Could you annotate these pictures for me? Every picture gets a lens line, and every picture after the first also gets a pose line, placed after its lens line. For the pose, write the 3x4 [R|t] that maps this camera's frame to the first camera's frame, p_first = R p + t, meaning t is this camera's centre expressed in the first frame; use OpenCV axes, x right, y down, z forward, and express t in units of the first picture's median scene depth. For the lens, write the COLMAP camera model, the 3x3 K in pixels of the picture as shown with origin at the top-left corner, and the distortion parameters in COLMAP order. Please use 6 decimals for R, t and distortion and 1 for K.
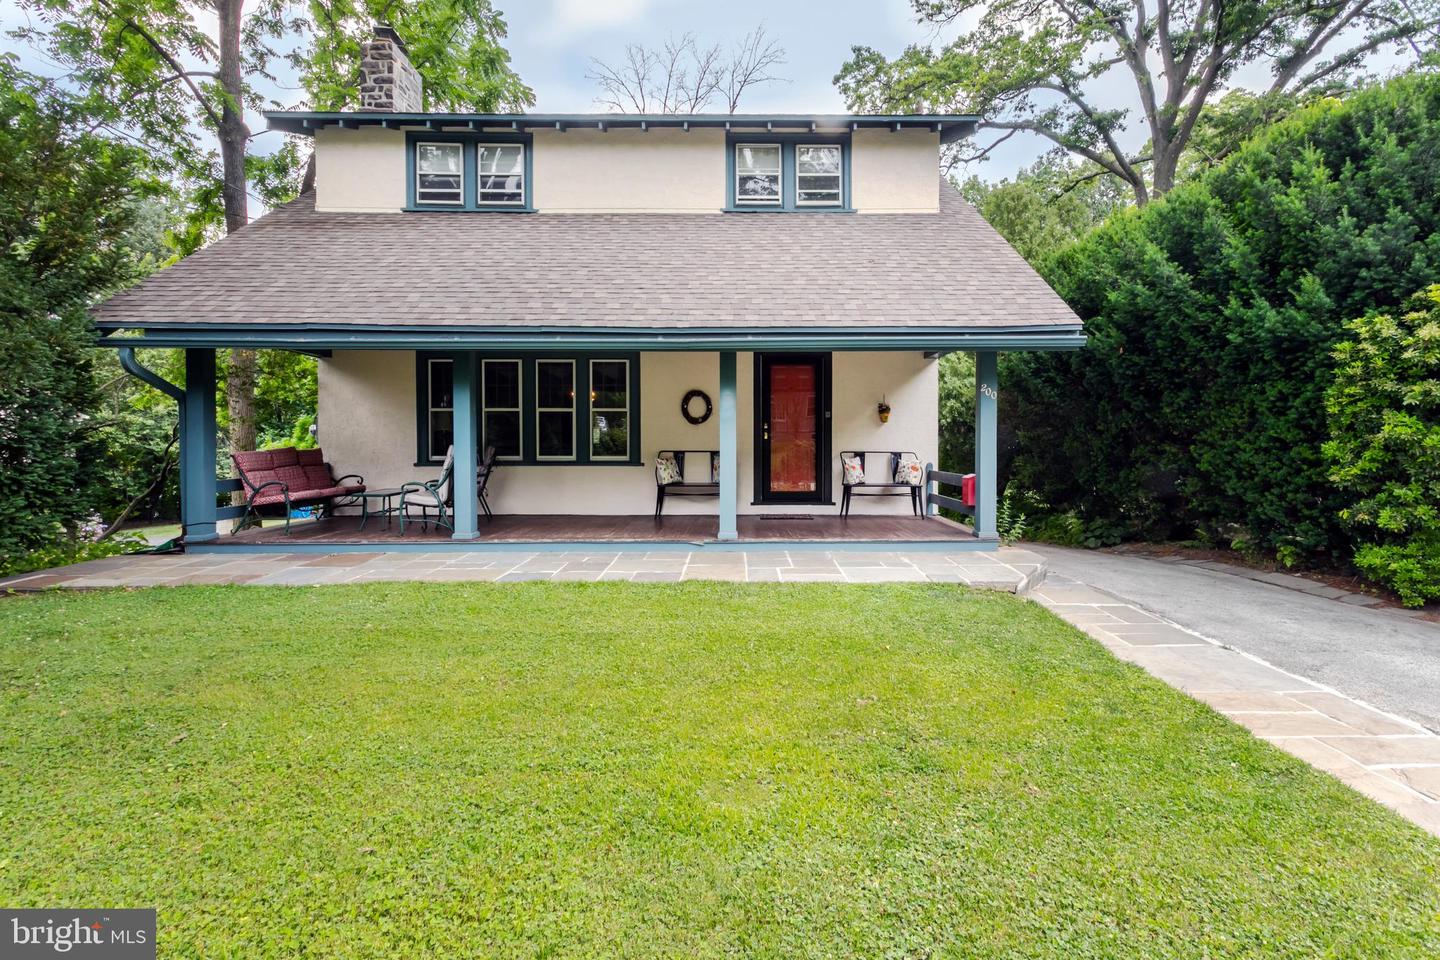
lens RADIAL K [[678.5, 0, 723.6], [0, 678.5, 436.3], [0, 0, 1]] dist [0.011830, 0.000504]
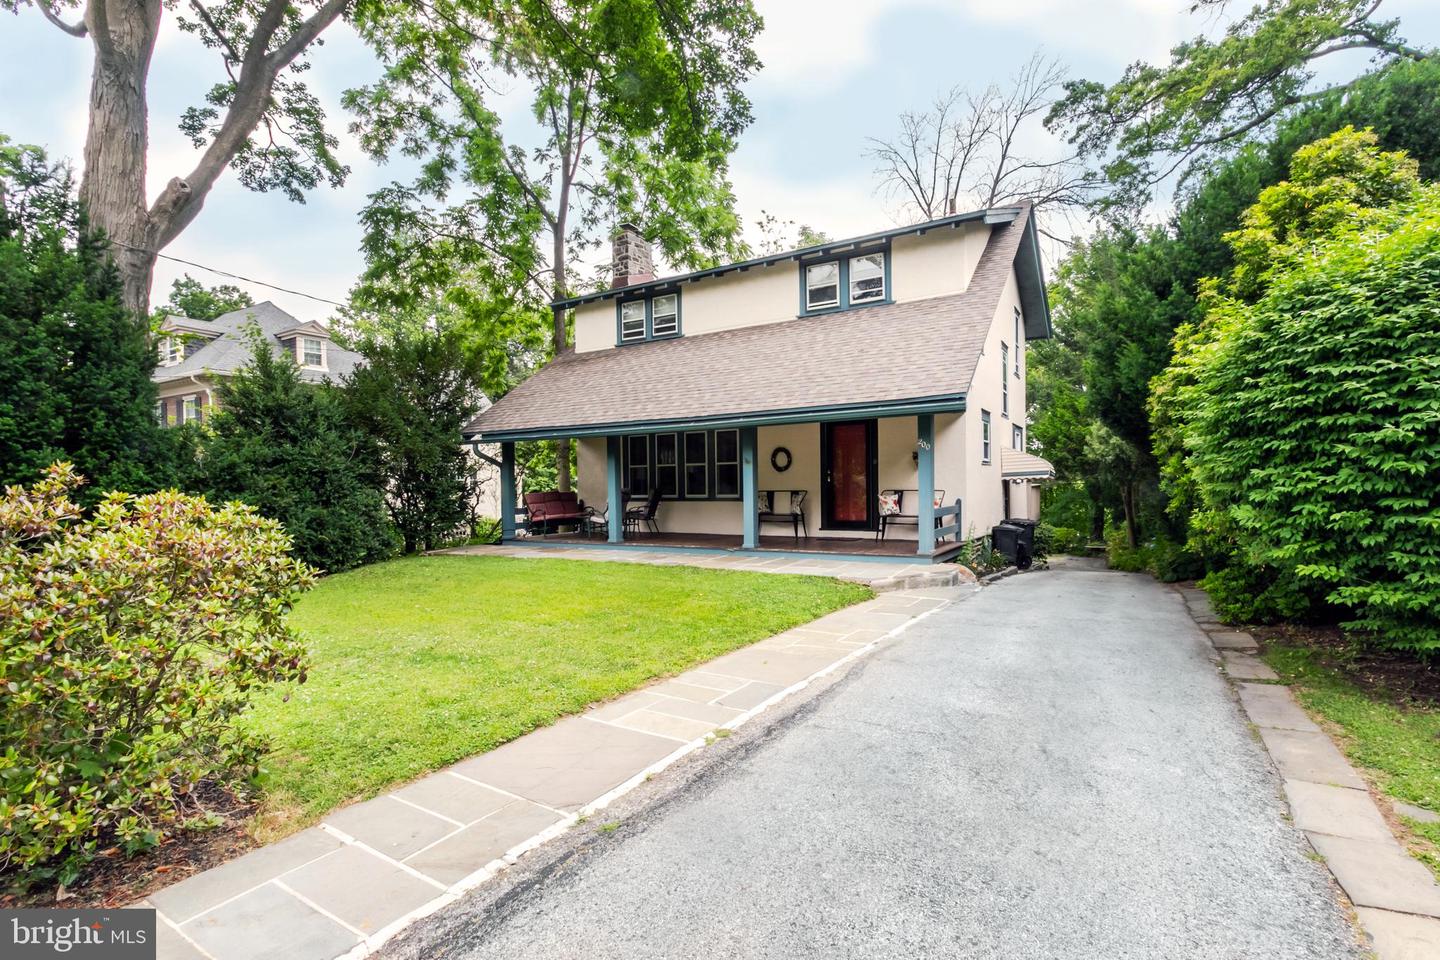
lens RADIAL K [[669.9, 0, 715.0], [0, 669.9, 473.9], [0, 0, 1]] dist [0.000295, 0.000058]
pose [[0.854272, -0.021240, -0.519392, 0.564413], [0.021539, 0.999753, -0.005458, -0.008615], [0.519379, -0.006524, 0.854519, -0.260279]]
